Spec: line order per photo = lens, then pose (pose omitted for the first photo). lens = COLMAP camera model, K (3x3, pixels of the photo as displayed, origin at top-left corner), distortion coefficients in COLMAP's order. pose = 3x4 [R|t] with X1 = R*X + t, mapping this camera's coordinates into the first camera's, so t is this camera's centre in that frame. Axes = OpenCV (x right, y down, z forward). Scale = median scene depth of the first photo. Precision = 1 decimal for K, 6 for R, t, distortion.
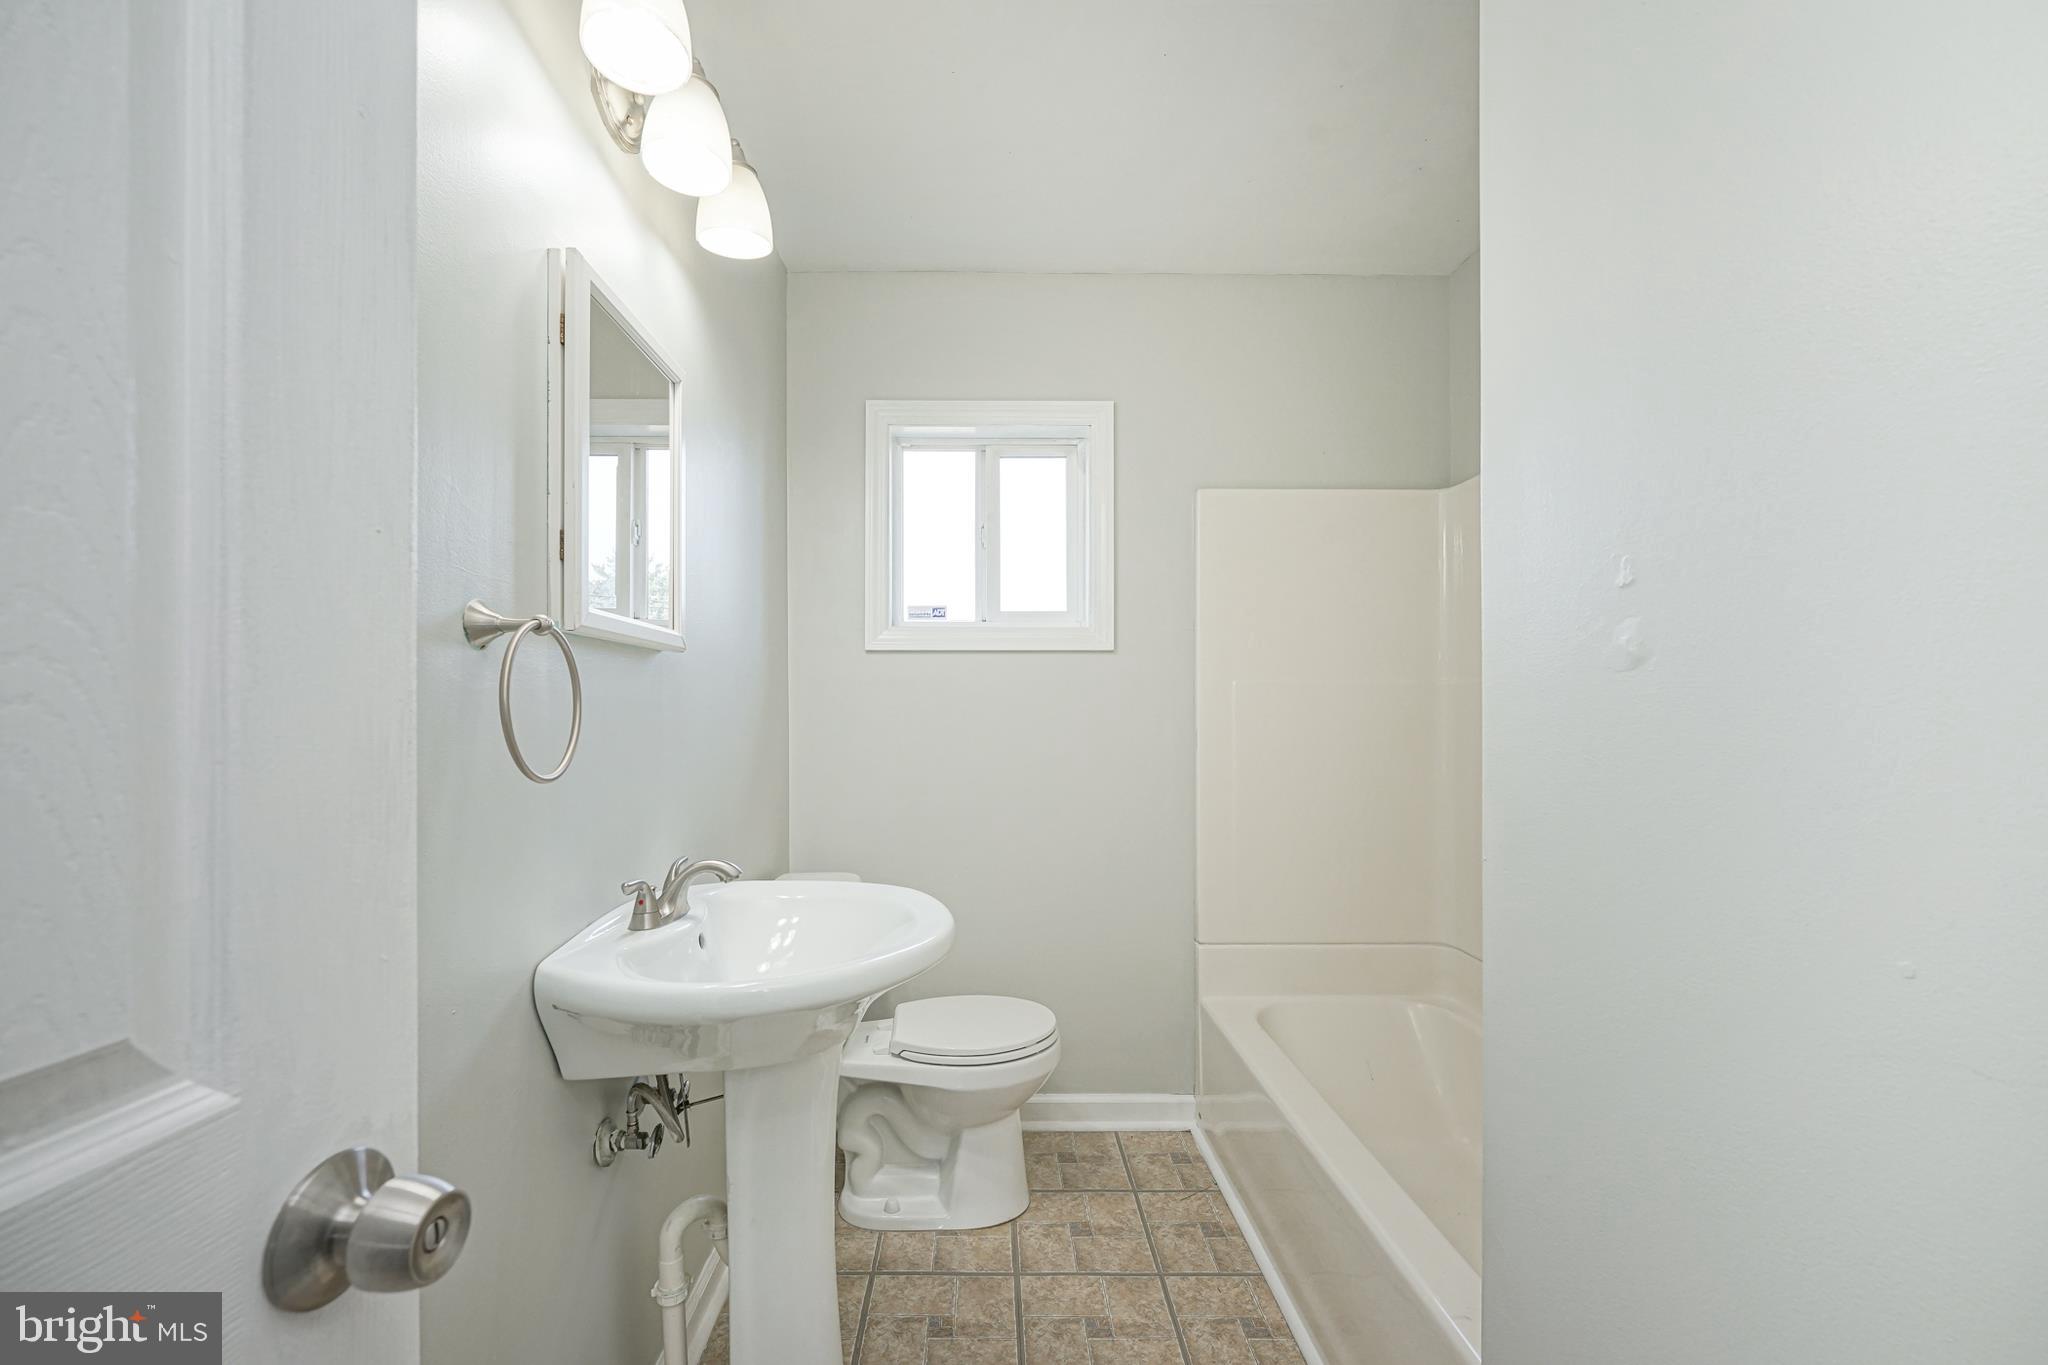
lens RADIAL K [[824.1, 0, 999.9], [0, 824.1, 705.6], [0, 0, 1]] dist [0.000112, 0.000065]
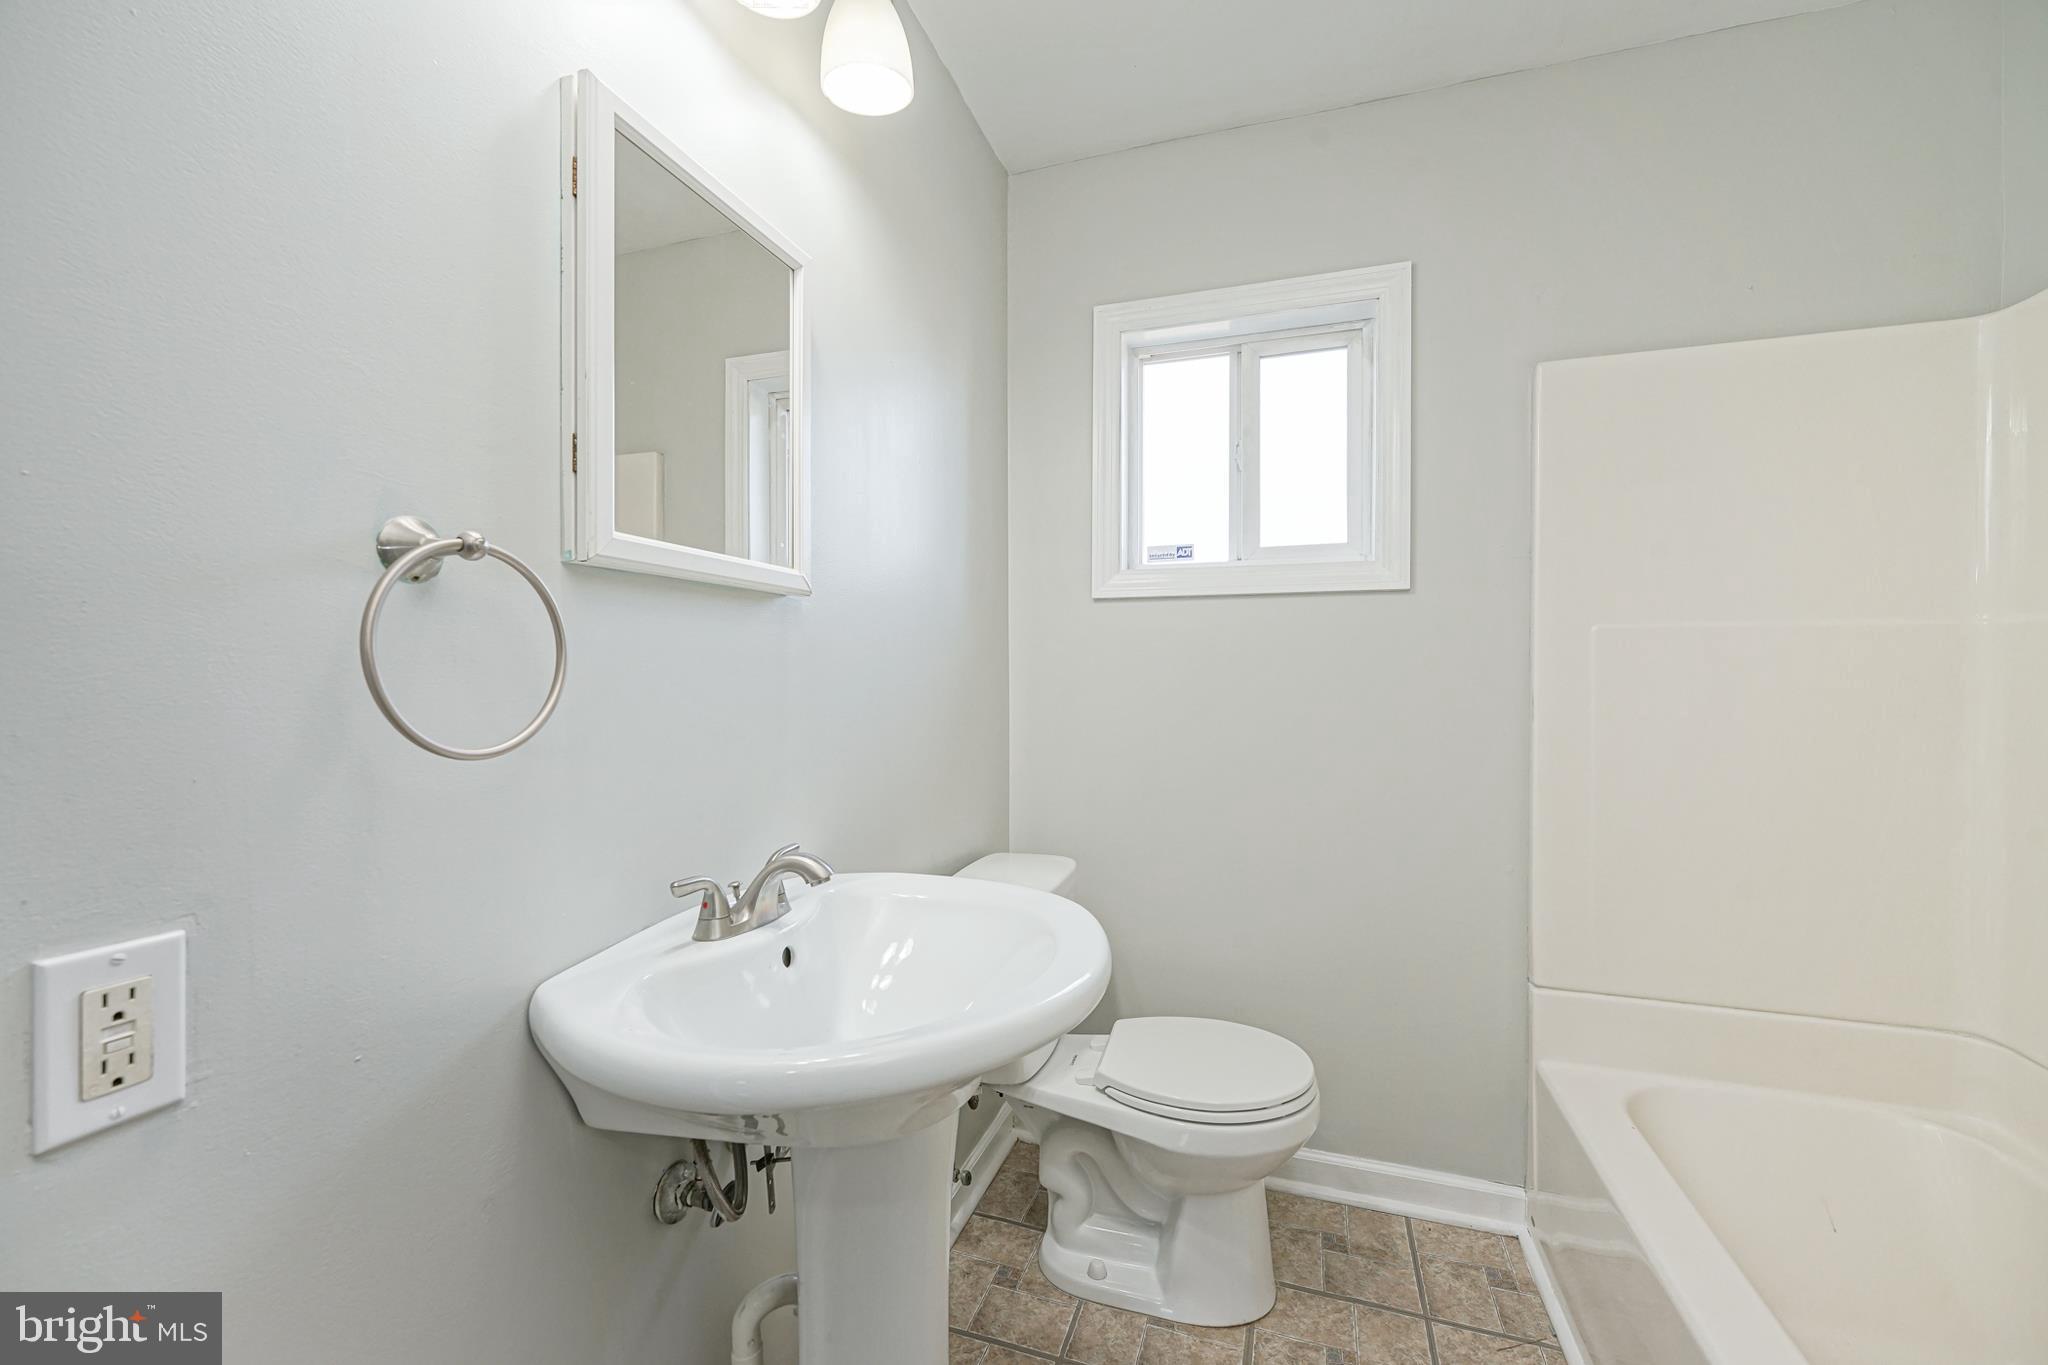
lens RADIAL K [[847.6, 0, 1005.3], [0, 847.6, 680.0], [0, 0, 1]] dist [-0.000957, 0.000256]
pose [[0.943598, 0.003711, -0.331074, 0.054269], [0.001874, 0.999861, 0.016549, 0.003802], [0.331089, -0.016235, 0.943460, 0.162211]]
